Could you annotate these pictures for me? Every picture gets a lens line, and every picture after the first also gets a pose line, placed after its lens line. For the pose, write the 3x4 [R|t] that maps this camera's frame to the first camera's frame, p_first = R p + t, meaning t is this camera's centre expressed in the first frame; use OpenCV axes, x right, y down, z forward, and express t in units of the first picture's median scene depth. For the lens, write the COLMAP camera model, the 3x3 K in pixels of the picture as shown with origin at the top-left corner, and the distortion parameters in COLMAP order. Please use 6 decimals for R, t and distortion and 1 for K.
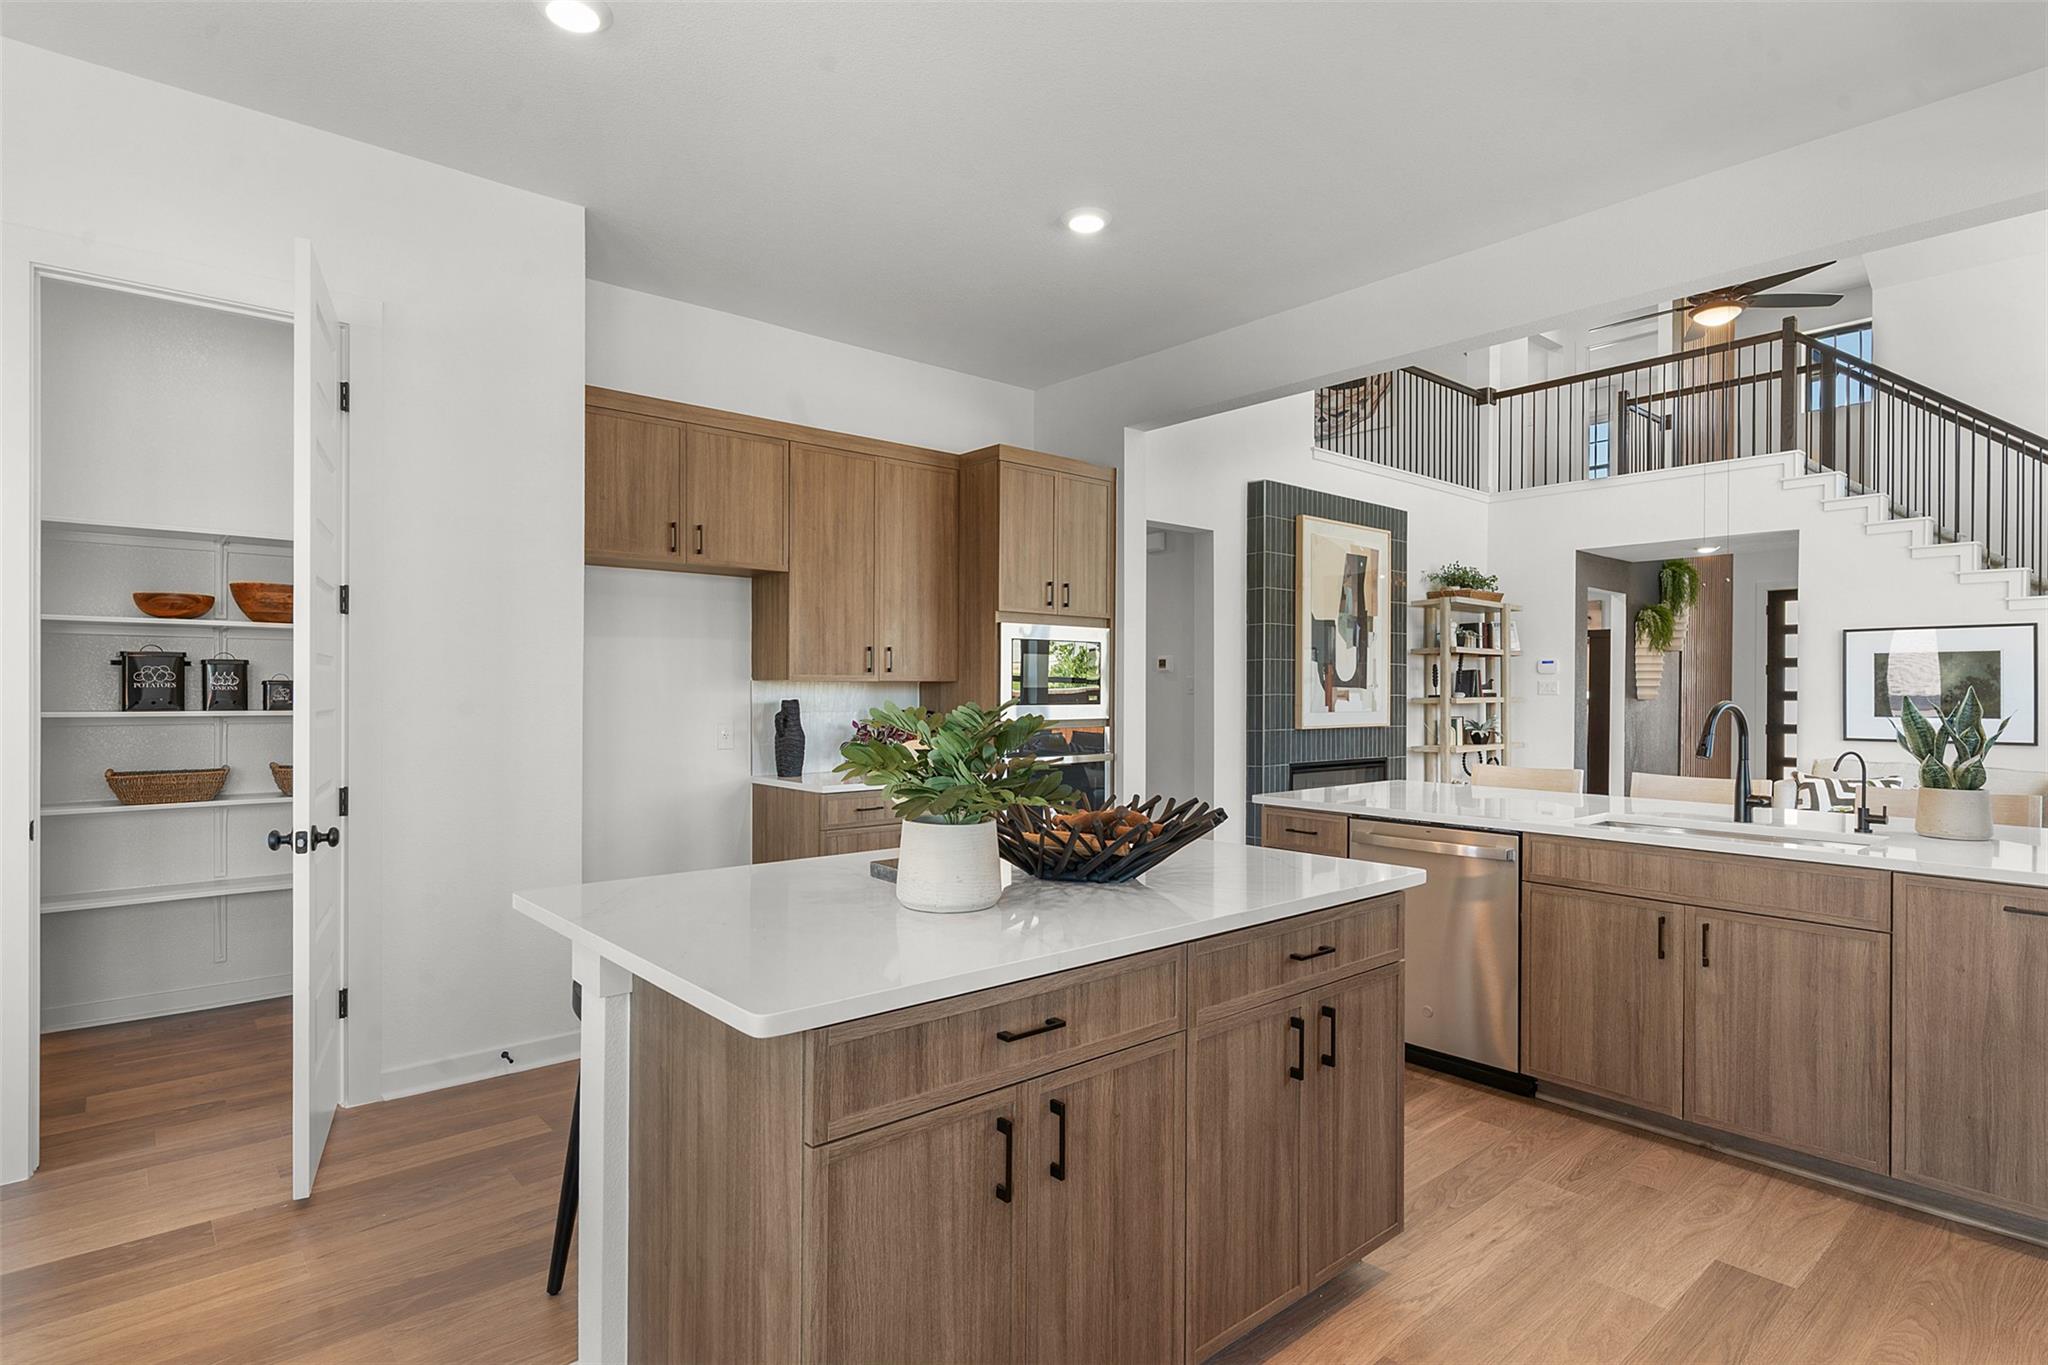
lens RADIAL K [[1052.2, 0, 1024.0], [0, 1052.2, 682.5], [0, 0, 1]] dist [0.003234, 0.001232]
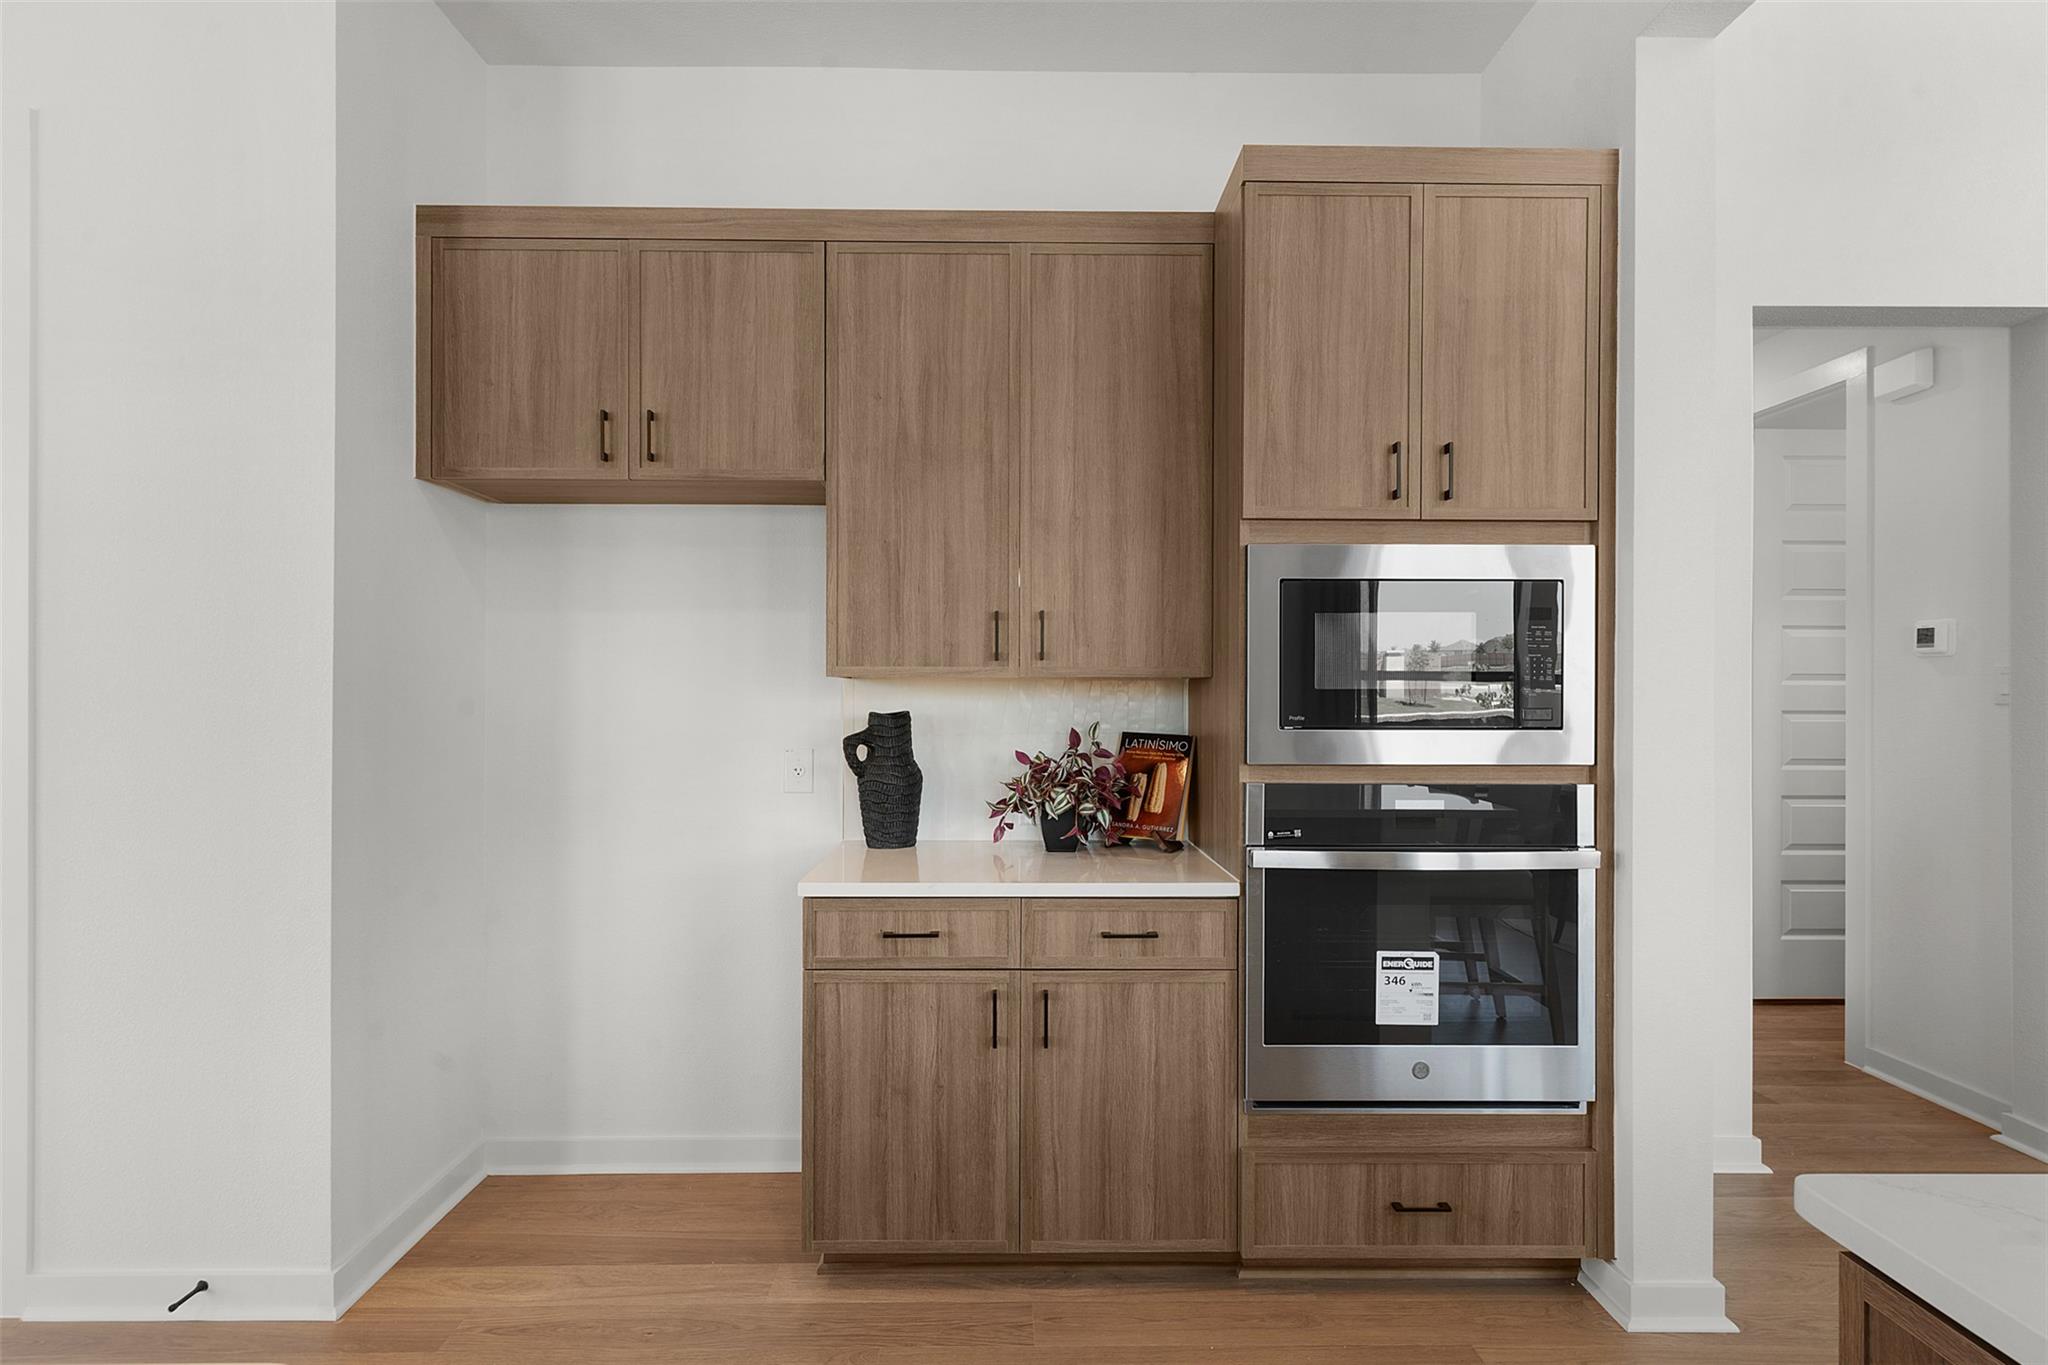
lens RADIAL K [[1052.2, 0, 1024.0], [0, 1052.2, 682.5], [0, 0, 1]] dist [0.003234, 0.001232]
pose [[0.758339, -0.004810, -0.651843, 0.153619], [0.003108, 0.999988, -0.003763, 0.002373], [0.651853, 0.000828, 0.758345, 0.467916]]
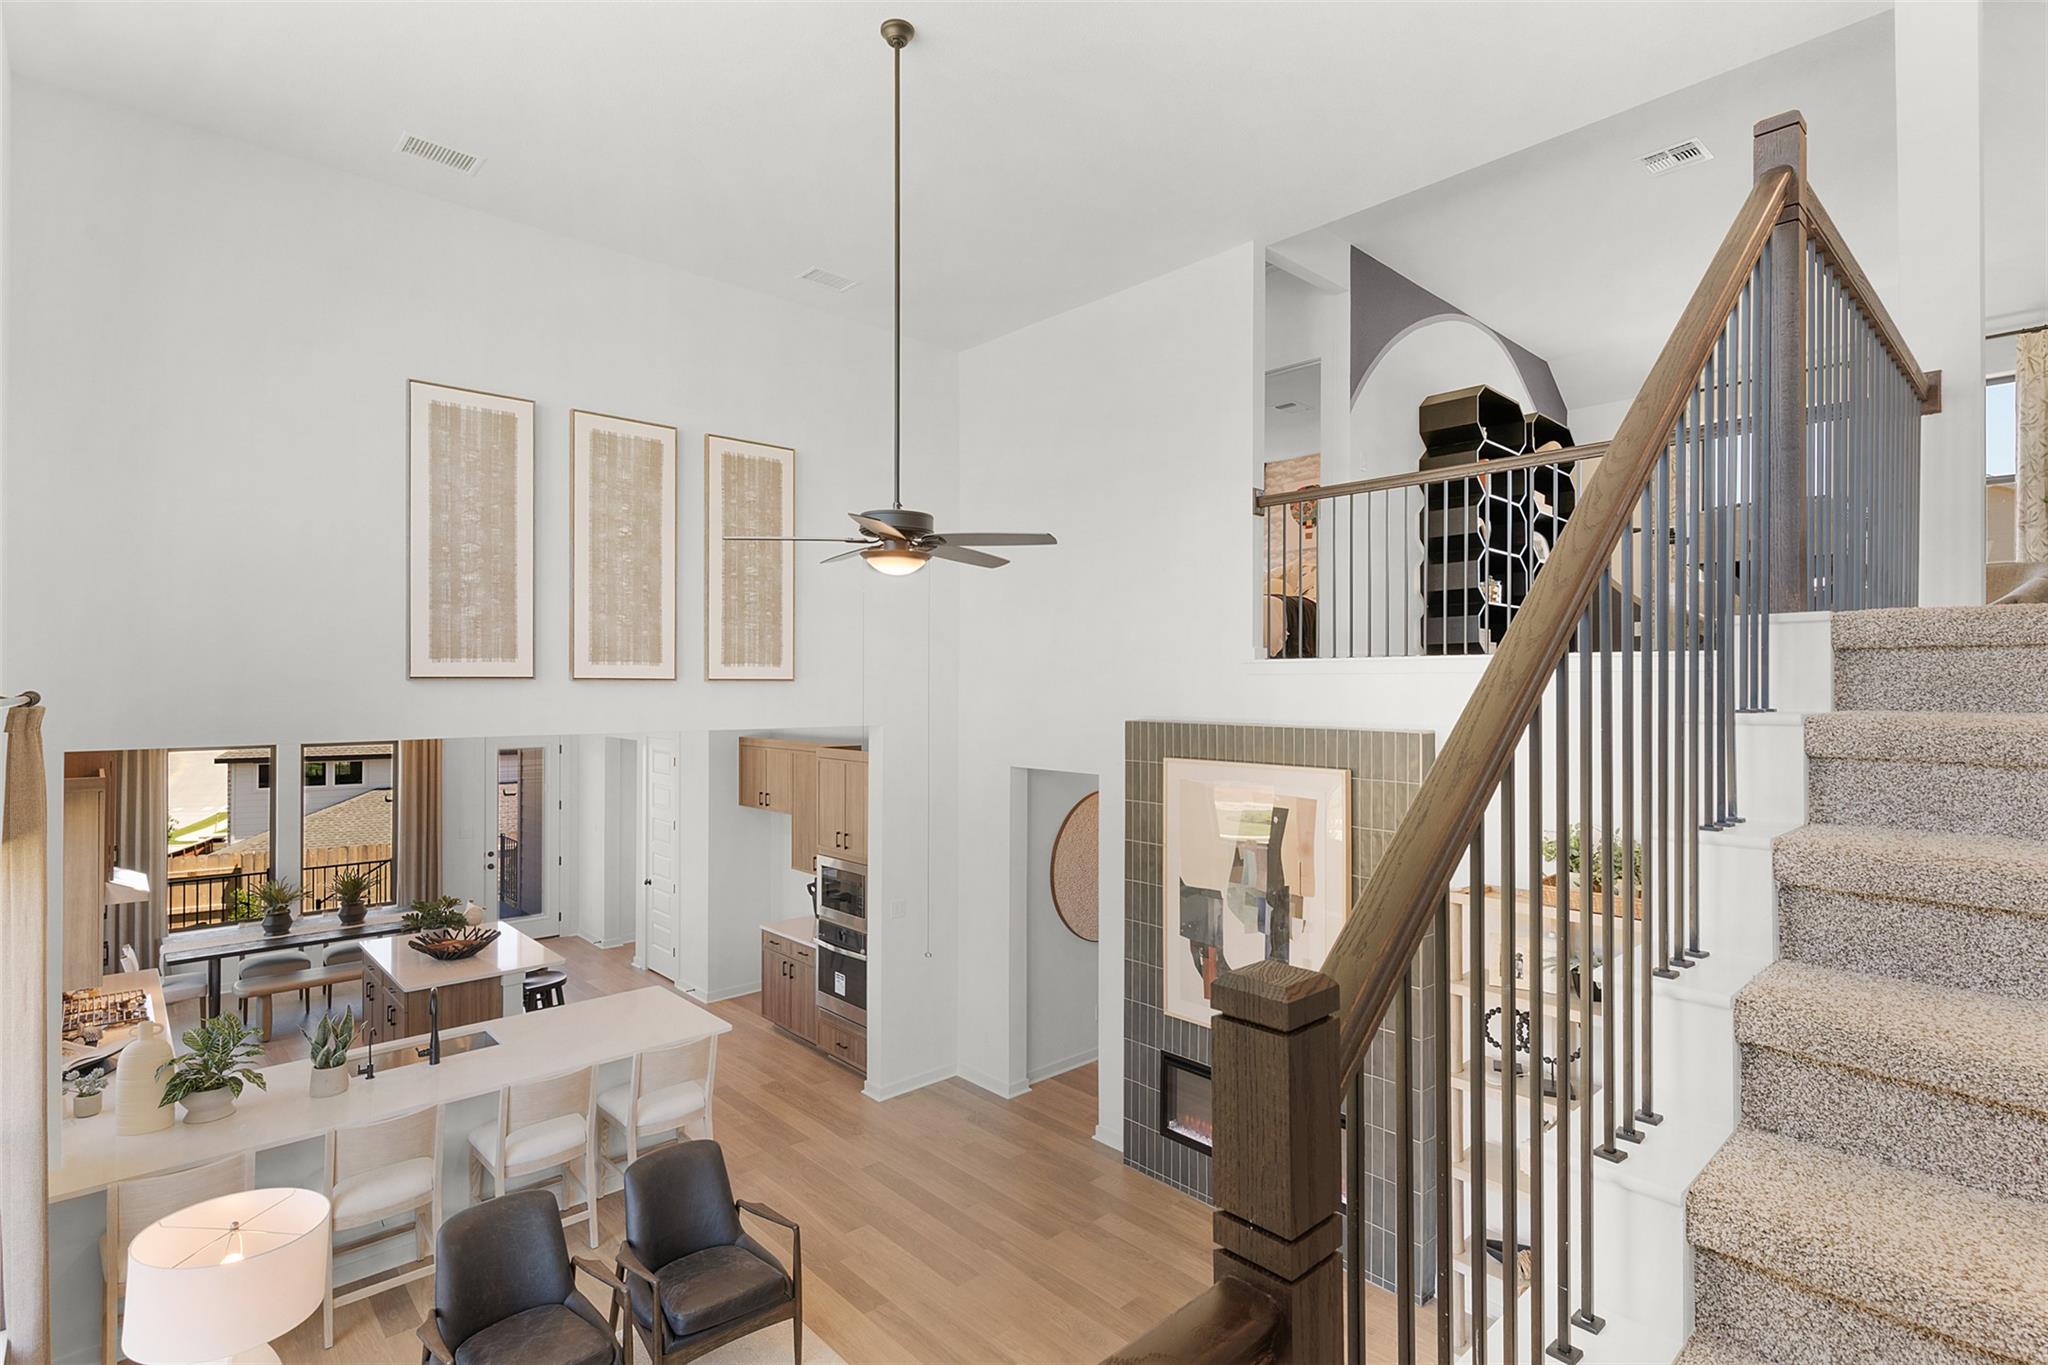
lens RADIAL K [[996.8, 0, 1024.0], [0, 996.8, 682.5], [0, 0, 1]] dist [0.000187, 0.000005]
pose [[0.027768, -0.005991, -0.999596, 1.225953], [0.005492, 0.999968, -0.005841, -0.249971], [0.999599, -0.005327, 0.027800, 1.007842]]
